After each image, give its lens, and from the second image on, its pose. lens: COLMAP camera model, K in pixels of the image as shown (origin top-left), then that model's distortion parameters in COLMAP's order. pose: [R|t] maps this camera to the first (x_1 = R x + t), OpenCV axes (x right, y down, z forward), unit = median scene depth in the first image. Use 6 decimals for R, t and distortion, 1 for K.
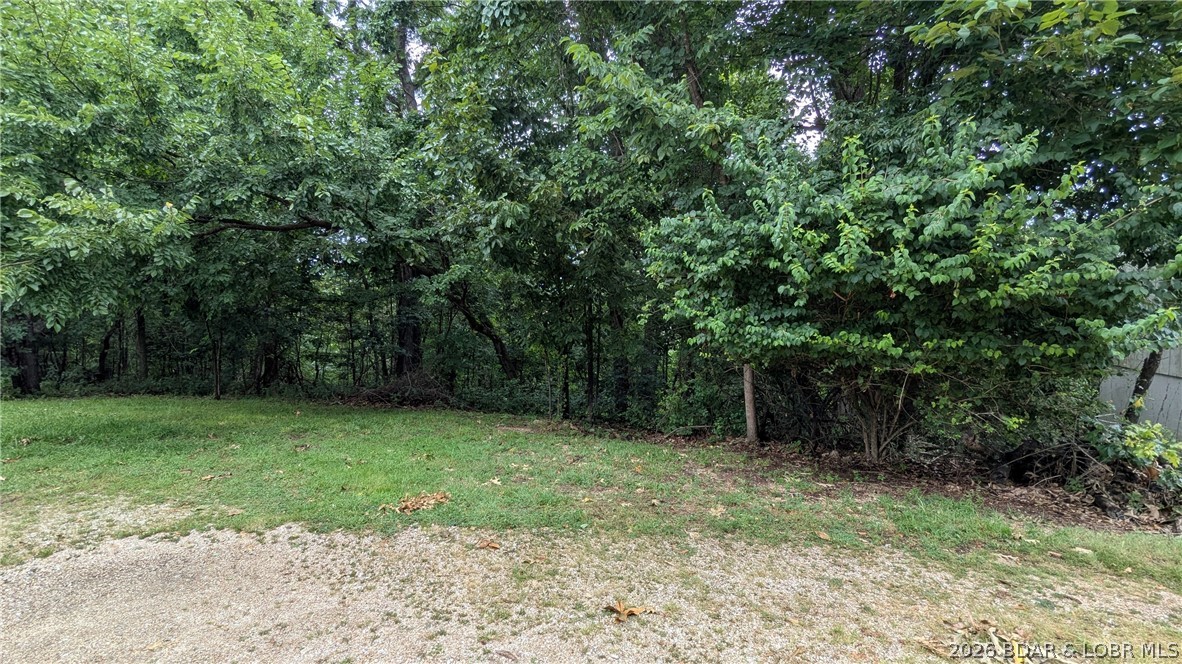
lens RADIAL K [[557.0, 0, 591.0], [0, 557.0, 332.0], [0, 0, 1]] dist [-0.003282, 0.005600]
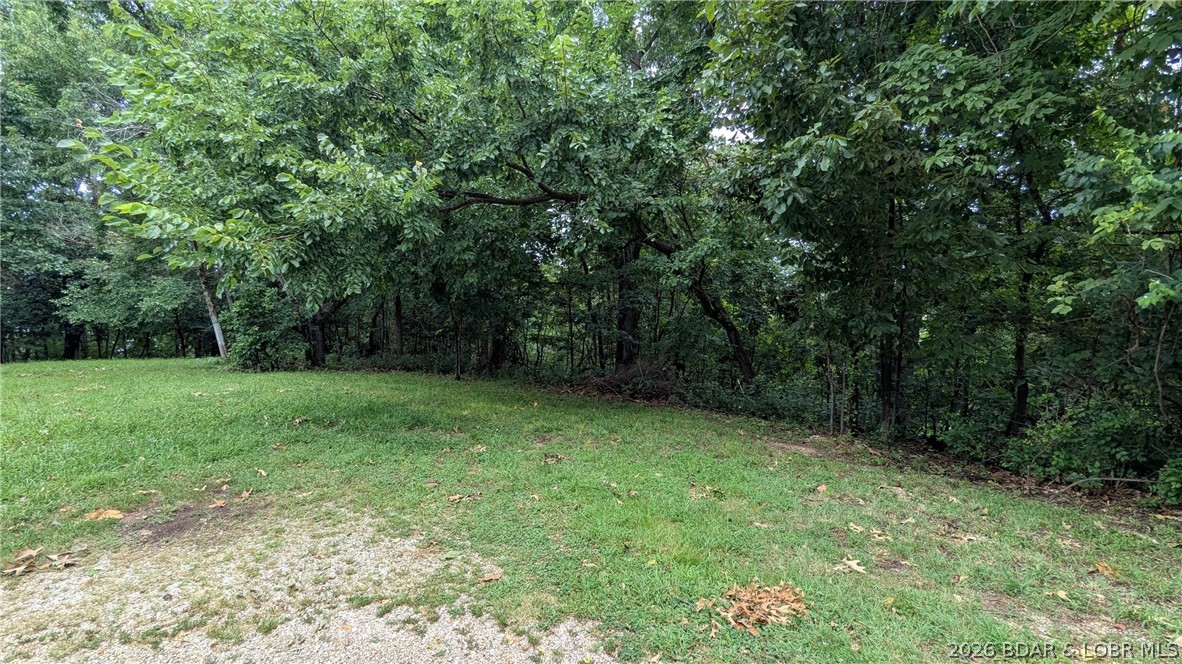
lens RADIAL K [[557.0, 0, 591.0], [0, 557.0, 332.0], [0, 0, 1]] dist [-0.003282, 0.005600]
pose [[0.938901, 0.025484, -0.343243, -0.183255], [-0.016457, 0.999438, 0.029188, -0.002091], [0.343794, -0.021756, 0.938793, 0.247406]]
